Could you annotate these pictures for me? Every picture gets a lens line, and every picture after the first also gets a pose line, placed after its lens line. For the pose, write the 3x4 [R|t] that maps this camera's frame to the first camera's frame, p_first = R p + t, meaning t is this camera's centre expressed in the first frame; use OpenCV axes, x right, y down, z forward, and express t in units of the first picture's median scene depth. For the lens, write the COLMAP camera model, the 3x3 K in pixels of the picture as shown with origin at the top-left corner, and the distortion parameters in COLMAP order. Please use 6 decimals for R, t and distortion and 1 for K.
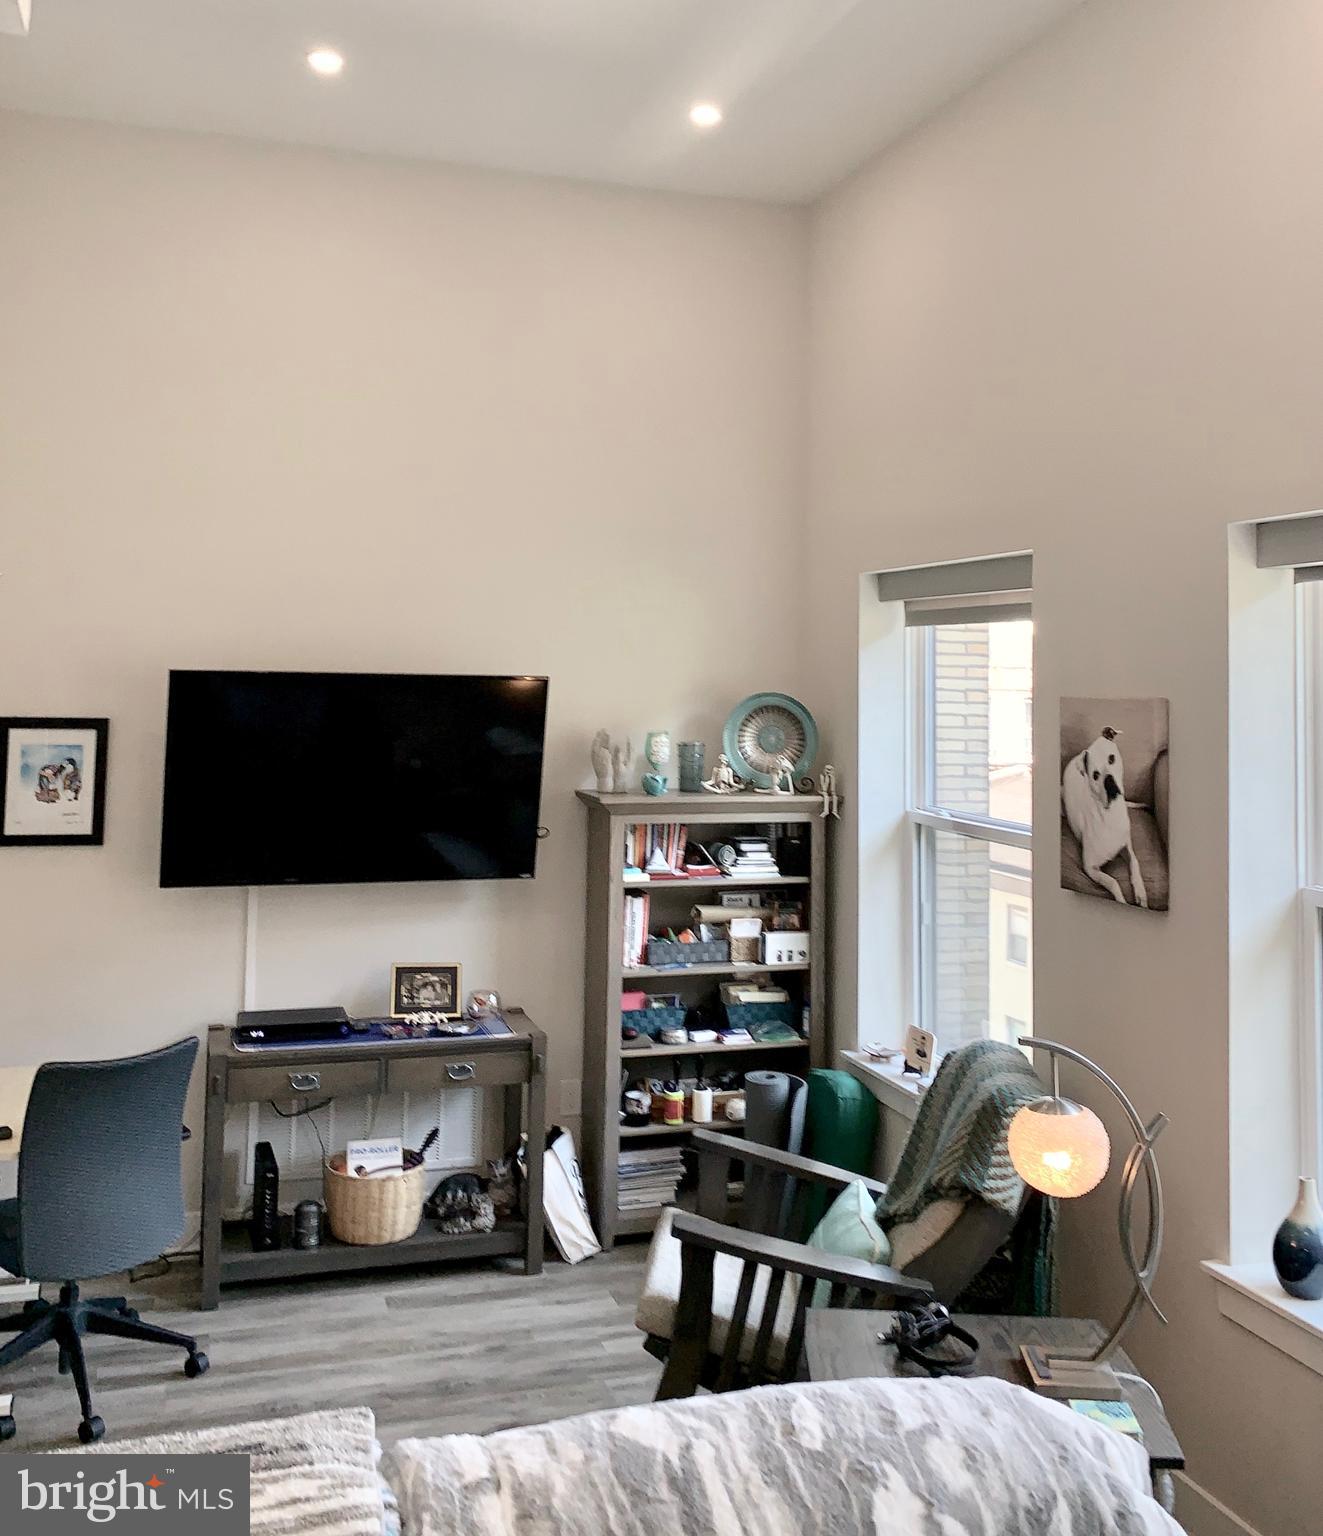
lens RADIAL K [[1509.2, 0, 606.9], [0, 1509.2, 544.4], [0, 0, 1]] dist [0.004036, -0.004634]
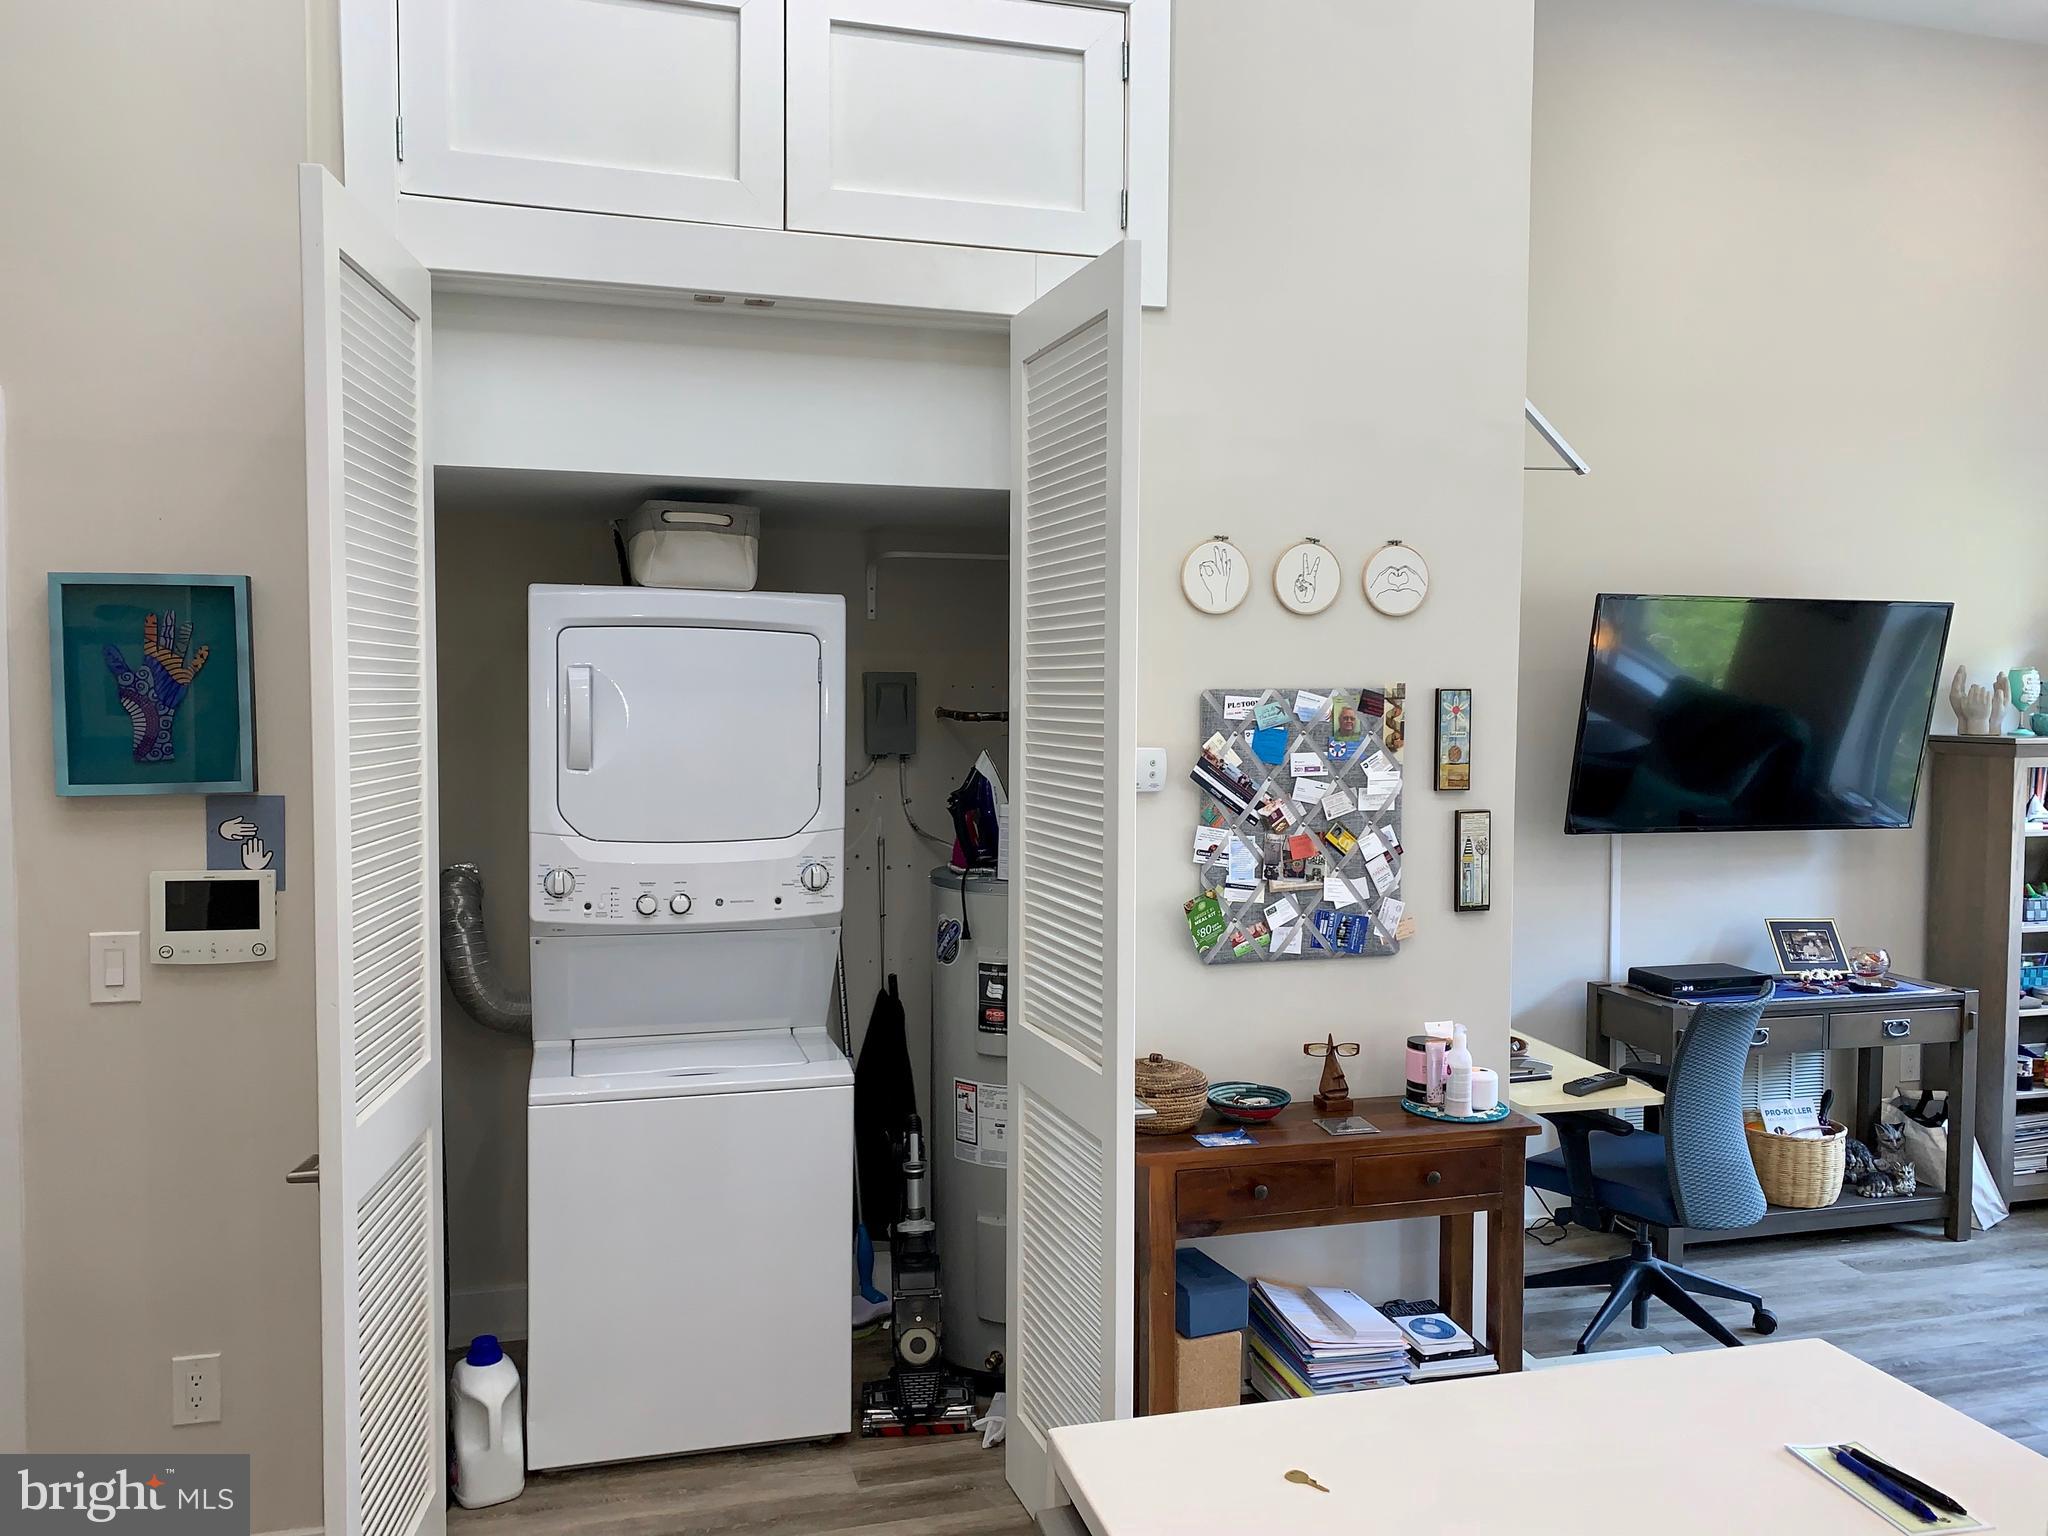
lens RADIAL K [[1544.7, 0, 1024.0], [0, 1544.7, 768.0], [0, 0, 1]] dist [0.121788, -0.164767]
pose [[0.999550, -0.009204, -0.028543, -0.567313], [0.012727, 0.991970, 0.125832, 0.062348], [0.027156, -0.126139, 0.991641, 0.054023]]
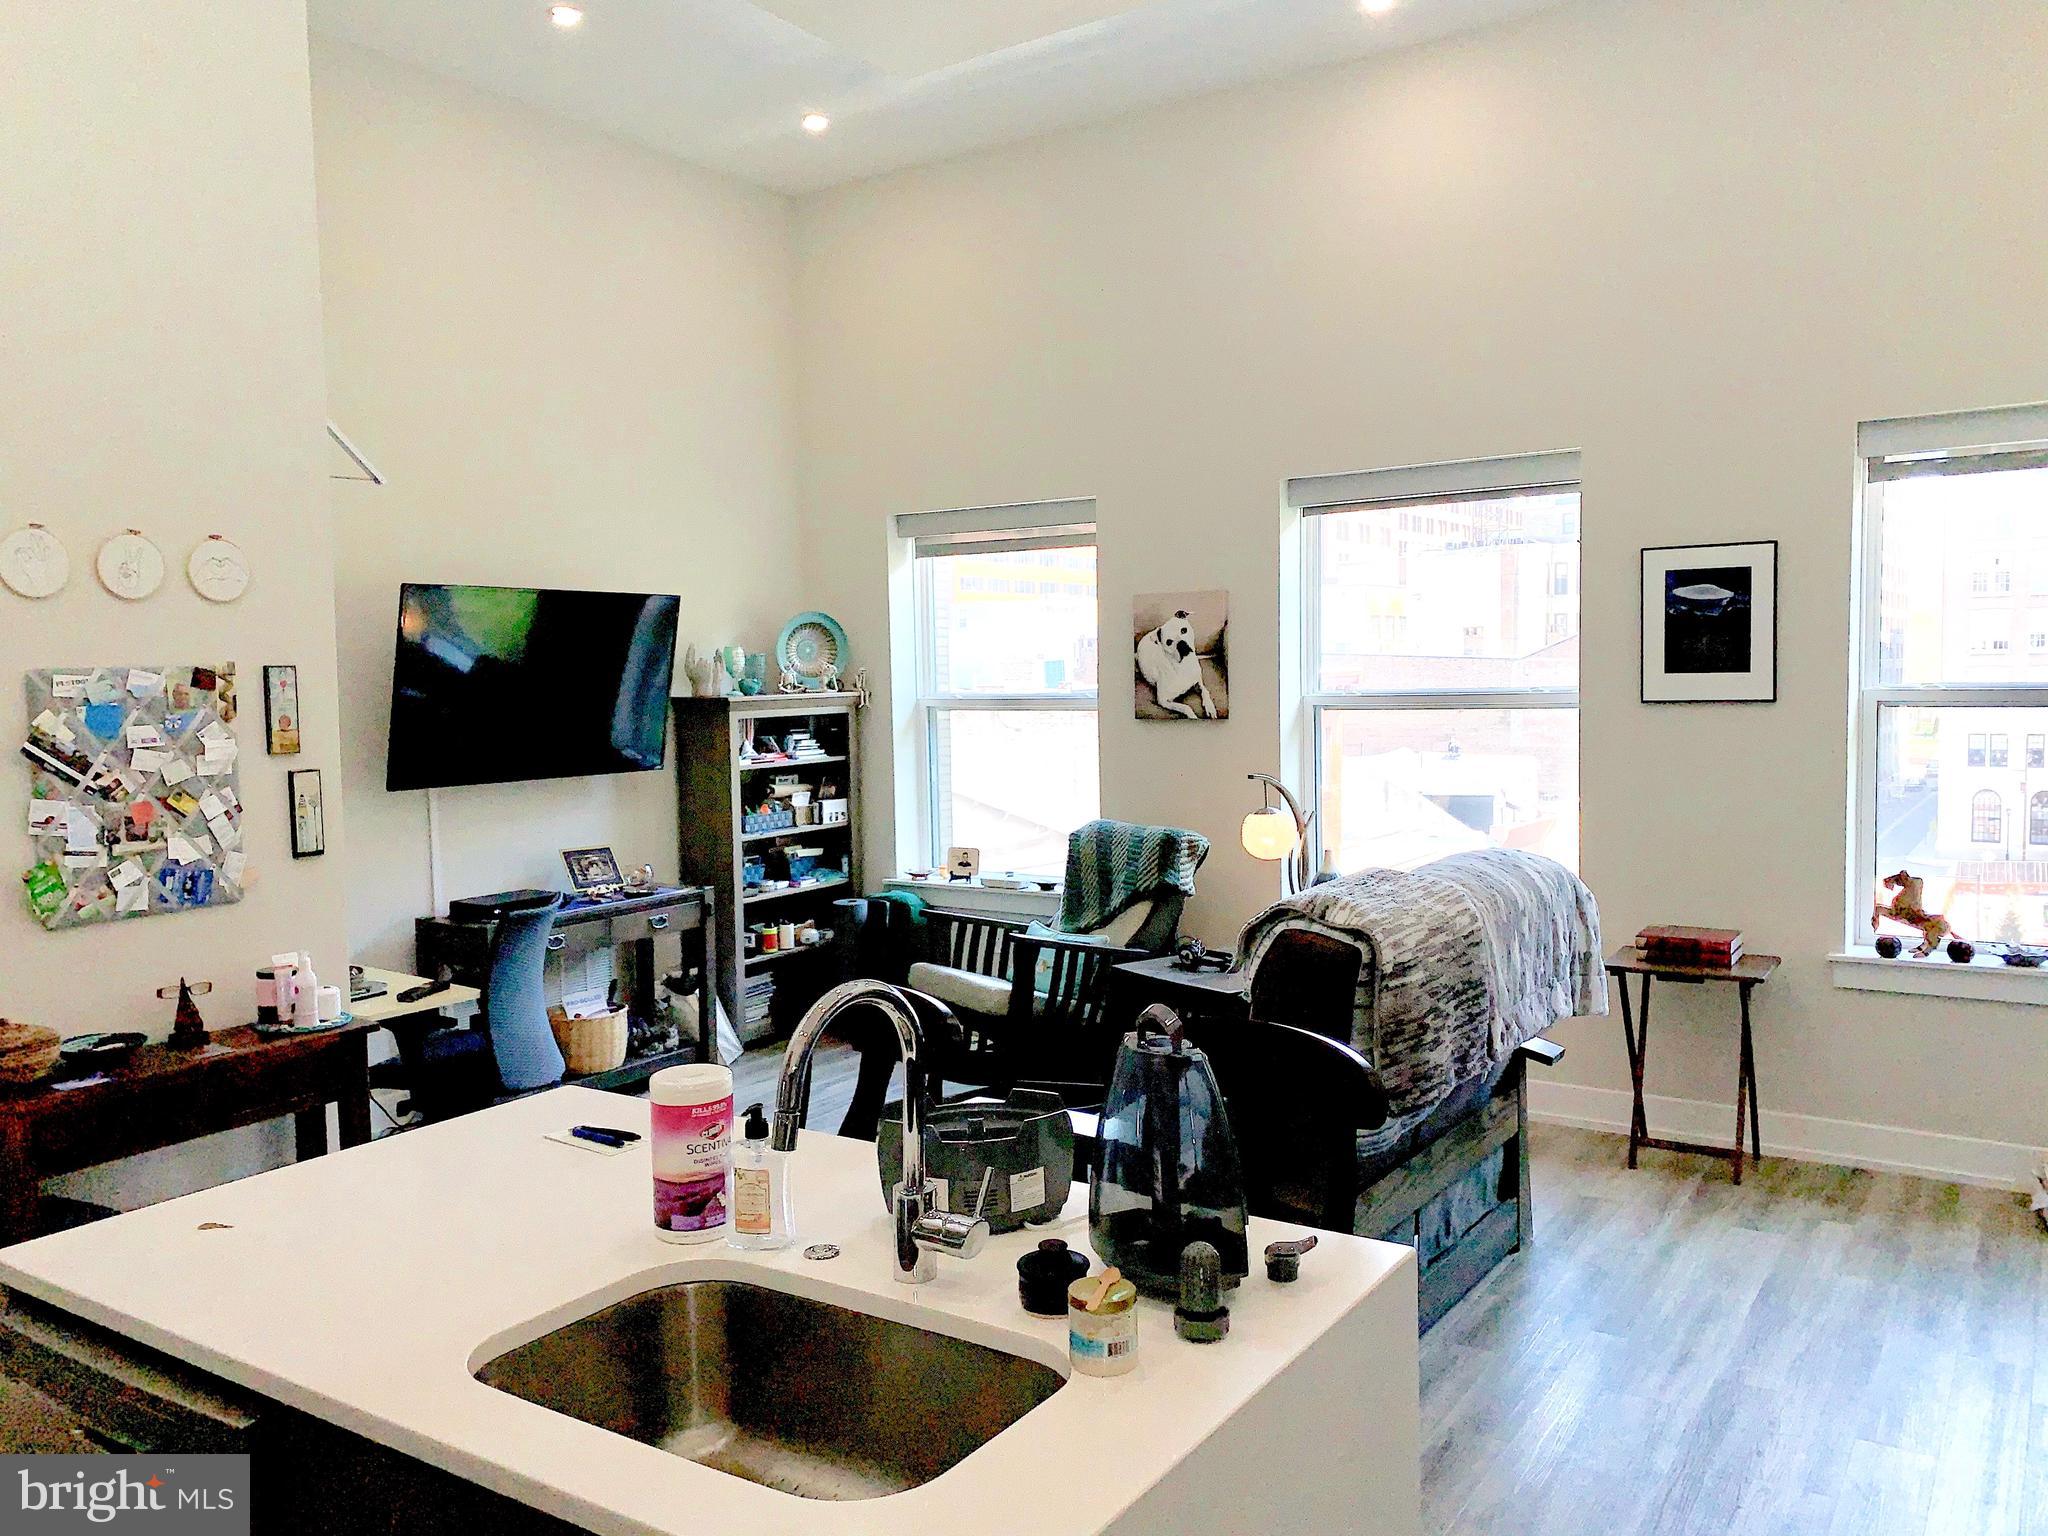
lens RADIAL K [[1544.7, 0, 1024.0], [0, 1544.7, 768.0], [0, 0, 1]] dist [0.121788, -0.164767]
pose [[0.770573, -0.069335, 0.633570, -0.613293], [-0.023805, 0.990241, 0.137320, 0.049985], [-0.636907, -0.120897, 0.761402, -0.100595]]
